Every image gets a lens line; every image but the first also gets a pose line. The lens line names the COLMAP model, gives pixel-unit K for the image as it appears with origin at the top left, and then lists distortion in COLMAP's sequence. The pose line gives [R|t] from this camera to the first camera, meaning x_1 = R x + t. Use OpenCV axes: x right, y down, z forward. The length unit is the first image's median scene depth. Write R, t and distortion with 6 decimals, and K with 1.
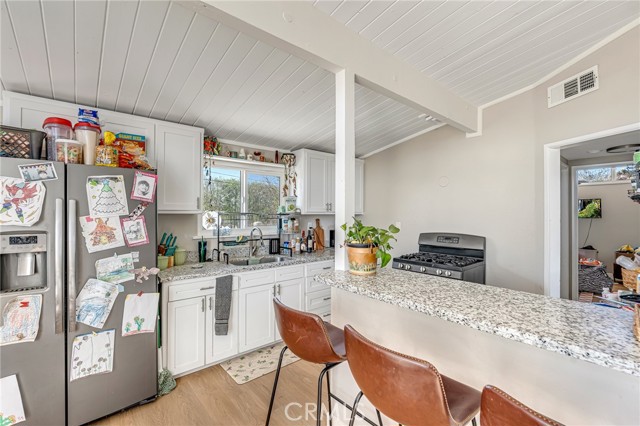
lens RADIAL K [[279.0, 0, 318.8], [0, 279.0, 212.4], [0, 0, 1]] dist [-0.003189, -0.000498]
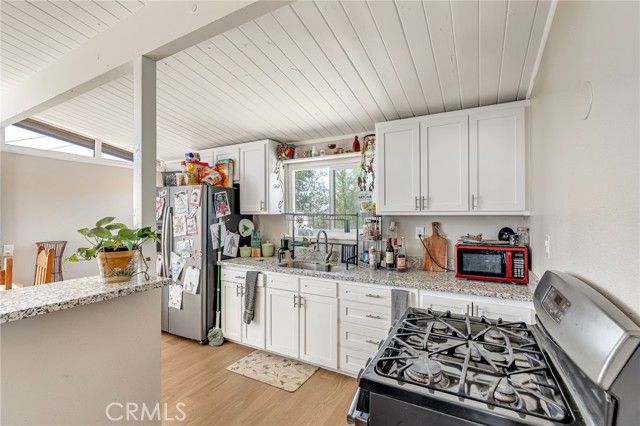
lens RADIAL K [[289.2, 0, 318.2], [0, 289.2, 211.9], [0, 0, 1]] dist [-0.005598, -0.000002]
pose [[0.357493, -0.007639, -0.933884, 0.787208], [0.005951, 0.999965, -0.005901, 0.003302], [0.933897, -0.003448, 0.357526, 0.798038]]
